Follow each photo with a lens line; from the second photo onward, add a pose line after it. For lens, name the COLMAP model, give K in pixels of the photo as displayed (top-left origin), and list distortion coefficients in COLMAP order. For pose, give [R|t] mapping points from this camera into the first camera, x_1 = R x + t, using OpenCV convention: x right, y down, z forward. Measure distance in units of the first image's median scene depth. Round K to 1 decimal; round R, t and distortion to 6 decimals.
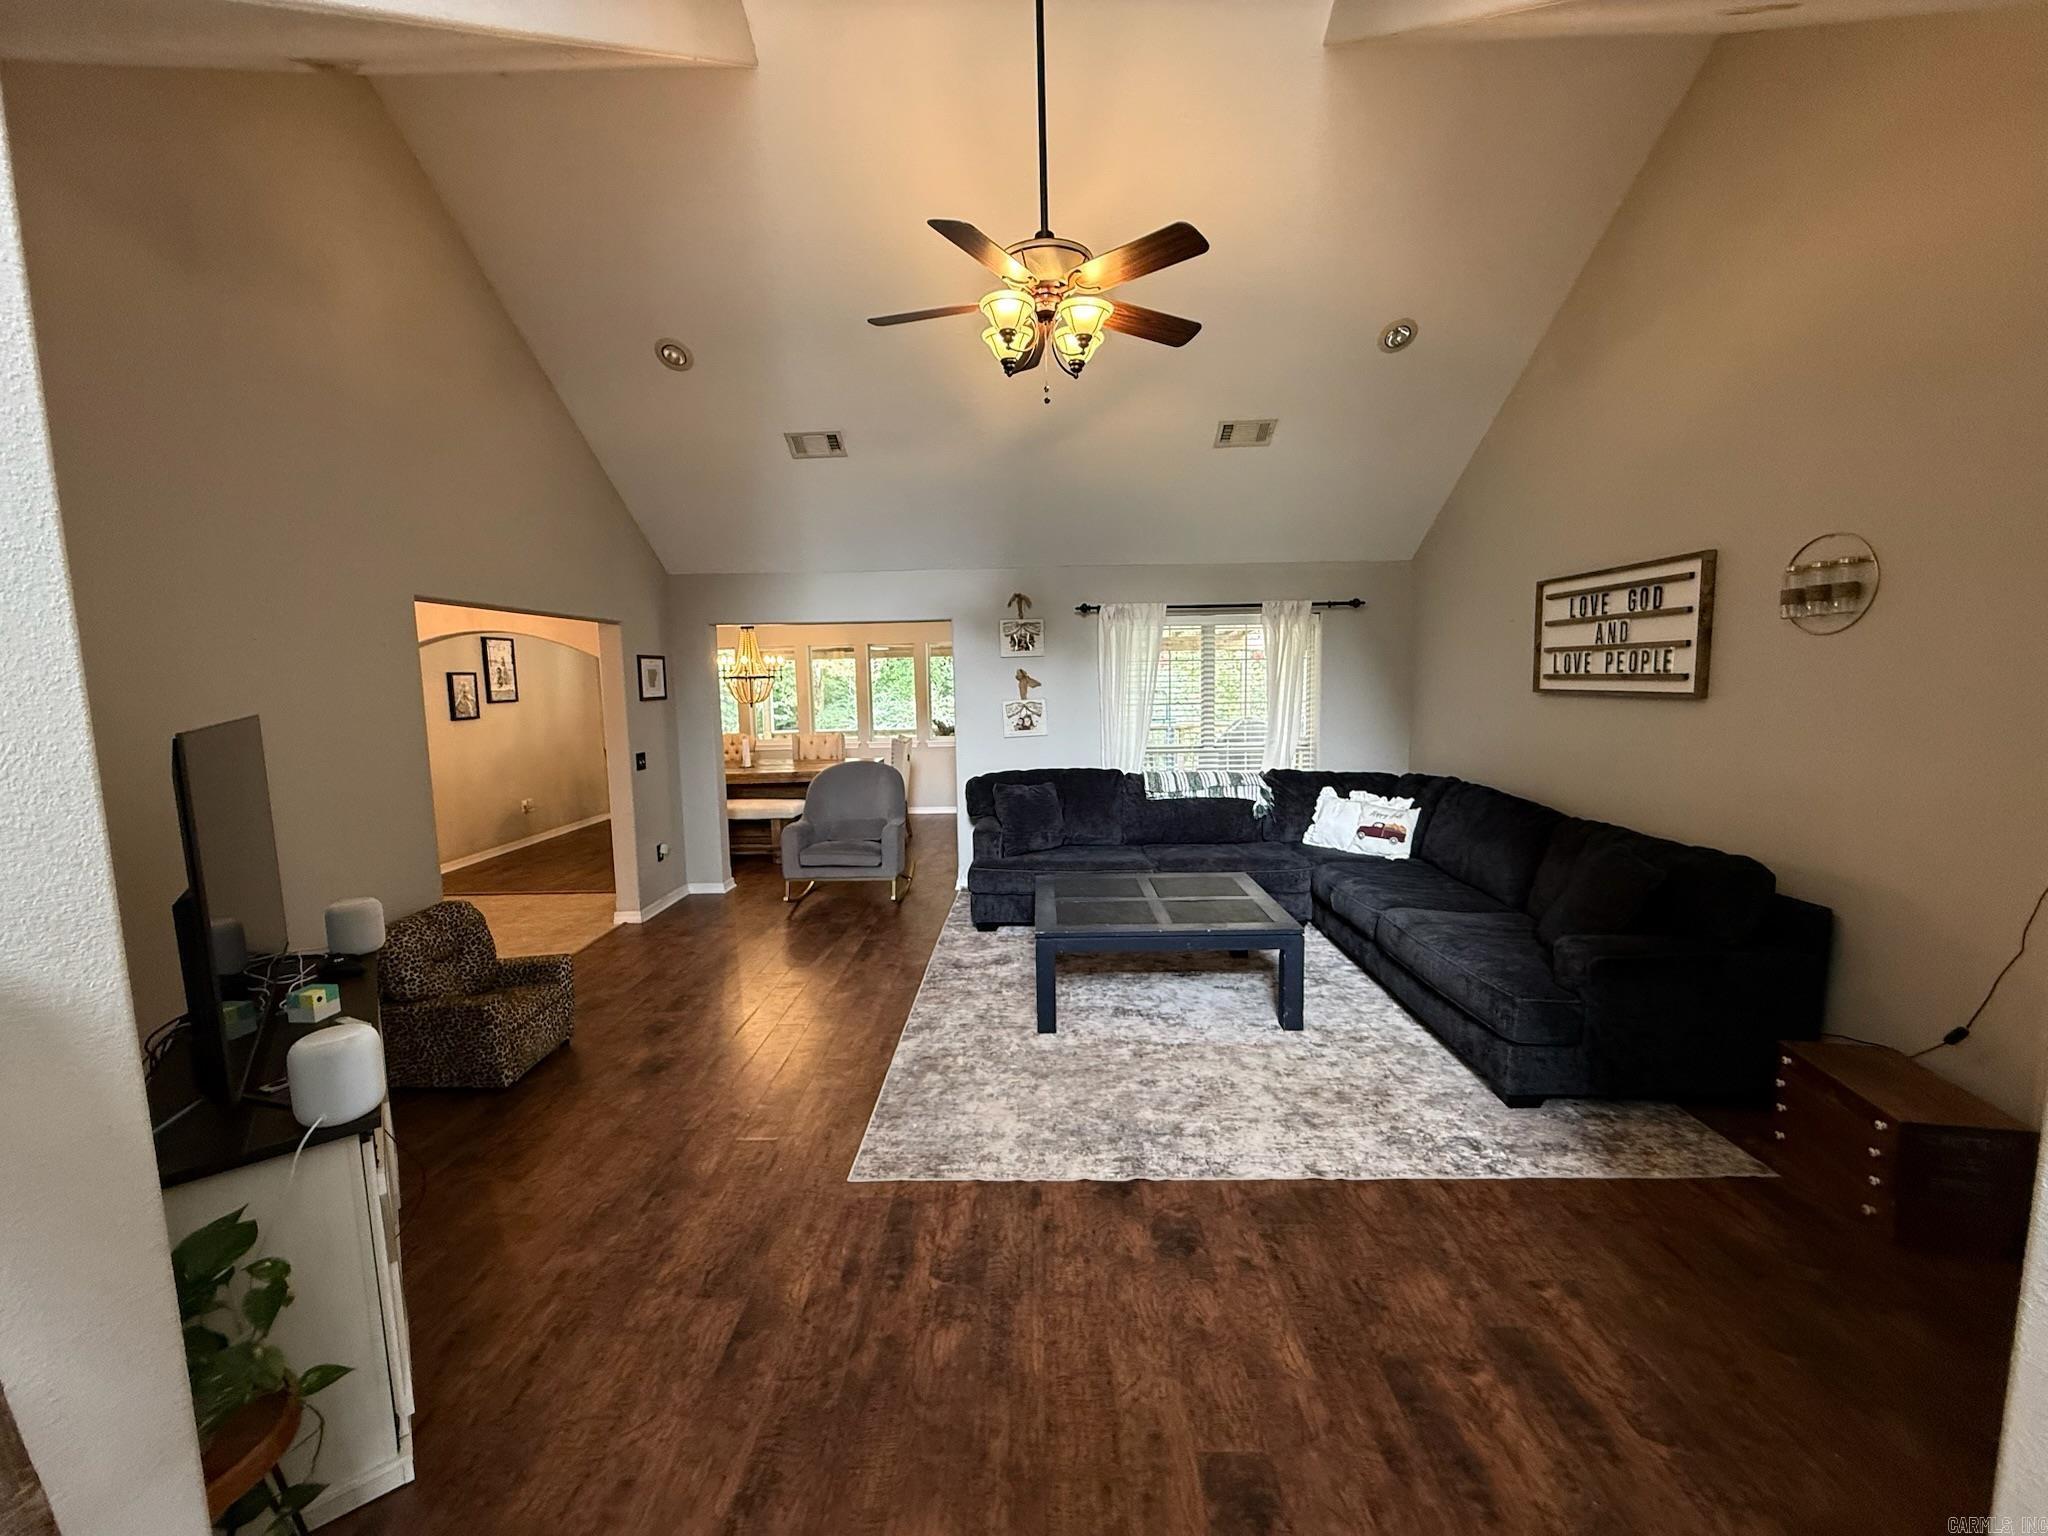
lens RADIAL K [[816.8, 0, 1021.3], [0, 816.8, 768.5], [0, 0, 1]] dist [0.004464, 0.000326]
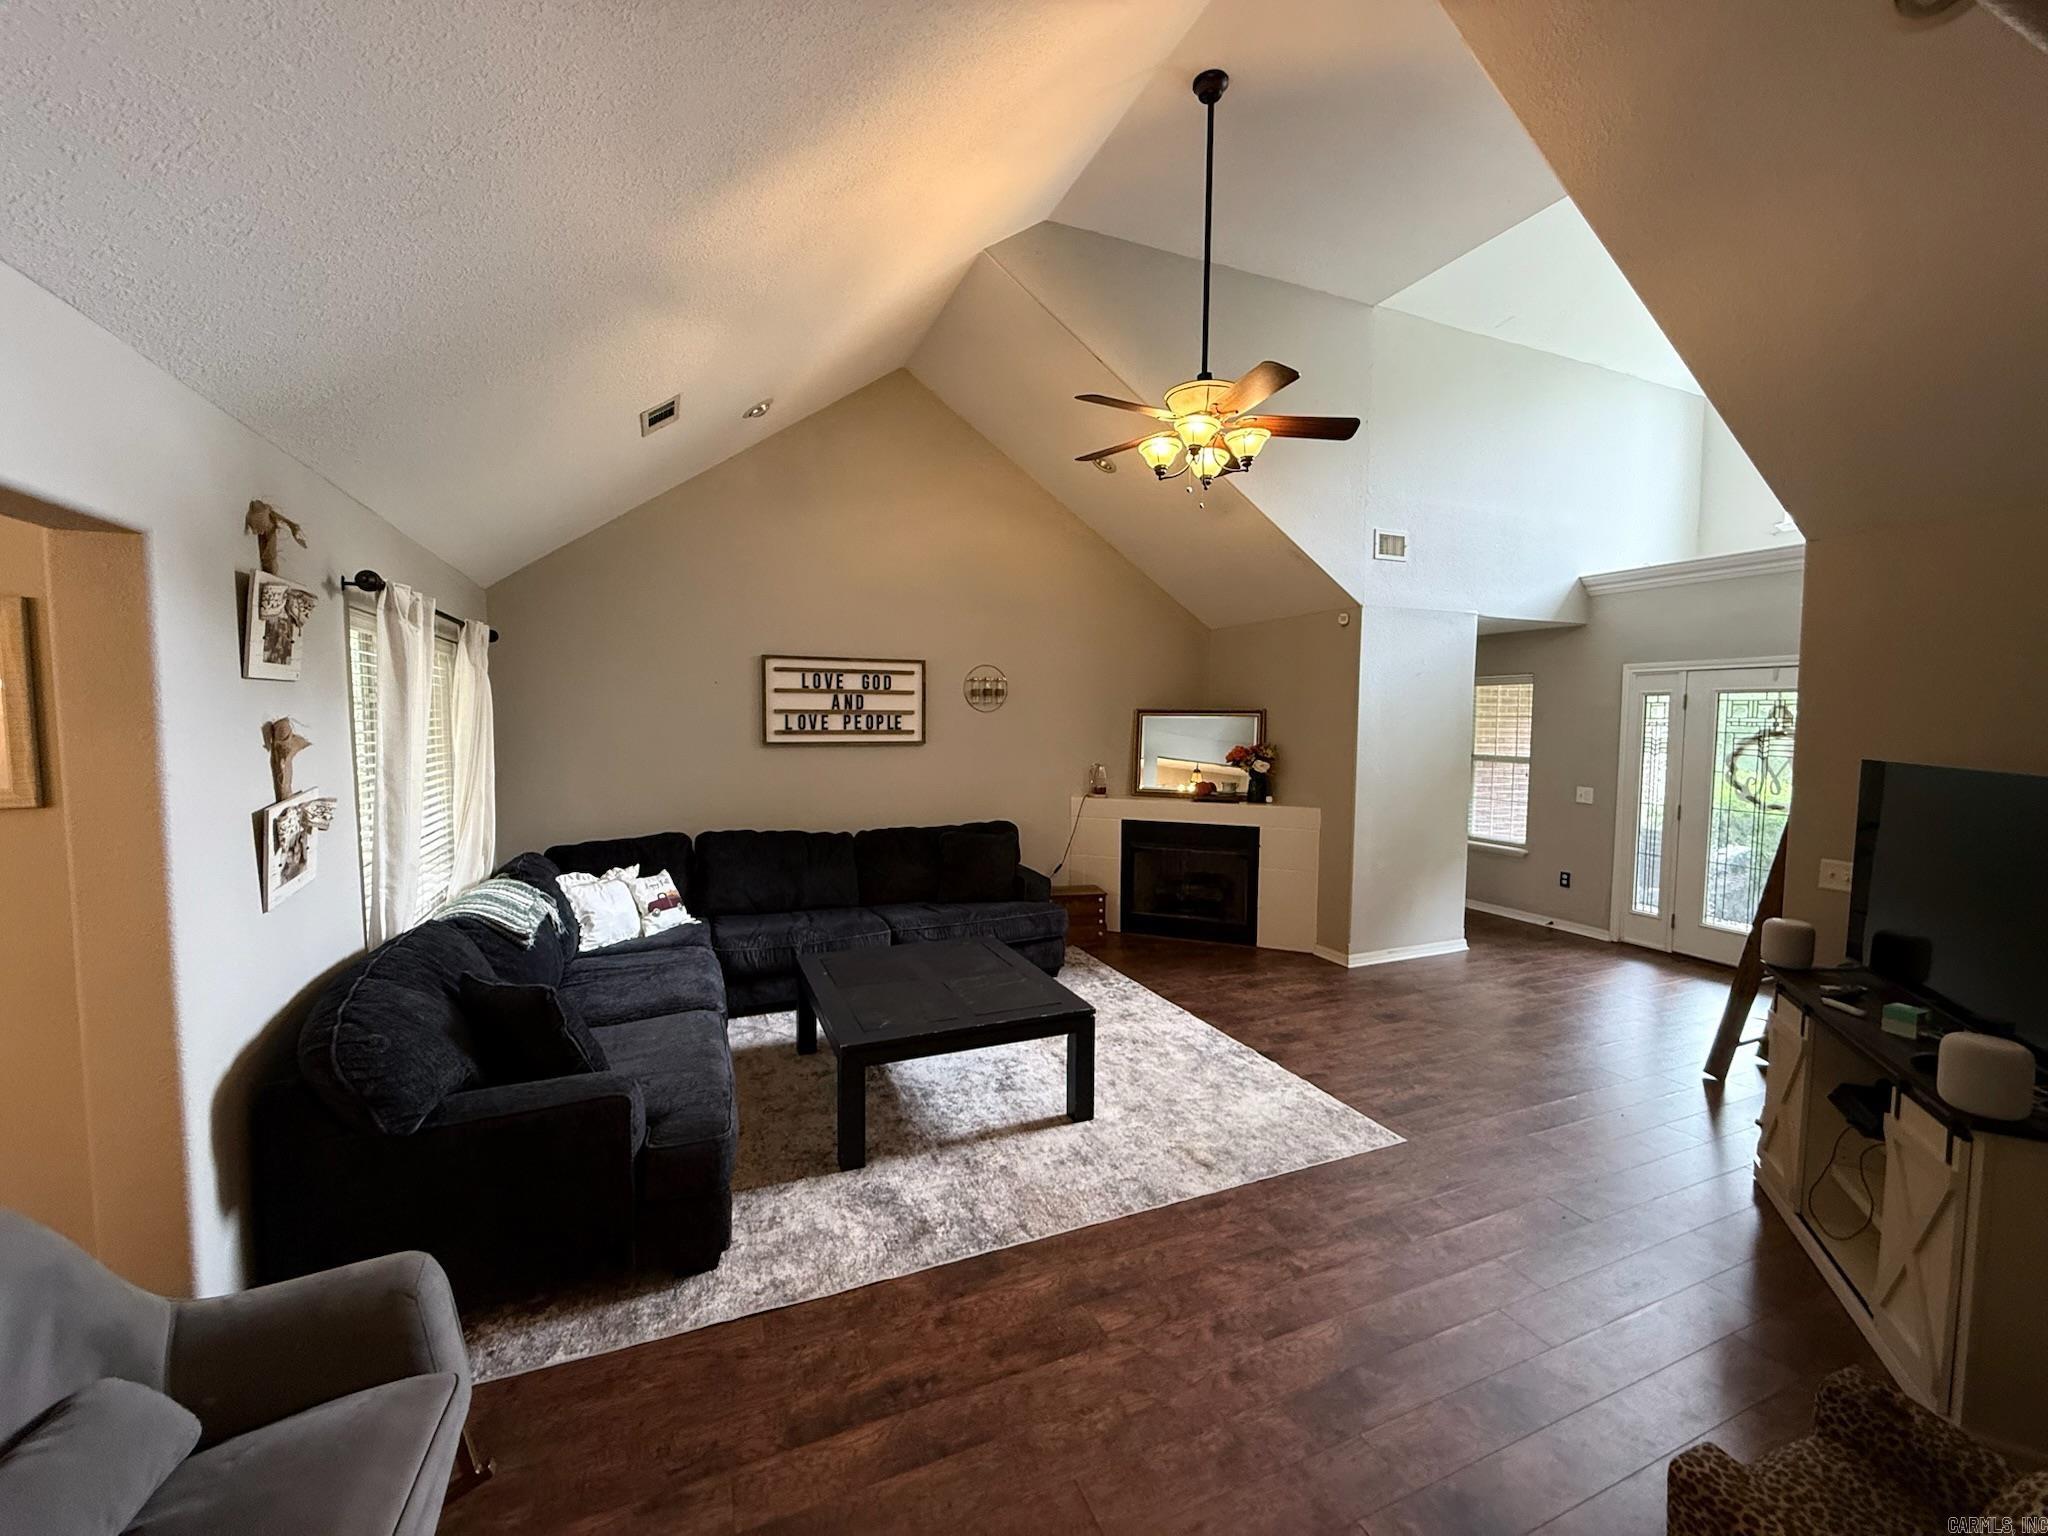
lens RADIAL K [[816.8, 0, 1019.5], [0, 816.8, 770.8], [0, 0, 1]] dist [0.004464, 0.000326]
pose [[-0.409264, -0.045569, 0.911278, -0.724880], [0.103738, 0.989952, 0.096093, -0.152297], [-0.906500, 0.133861, -0.400424, 1.317826]]
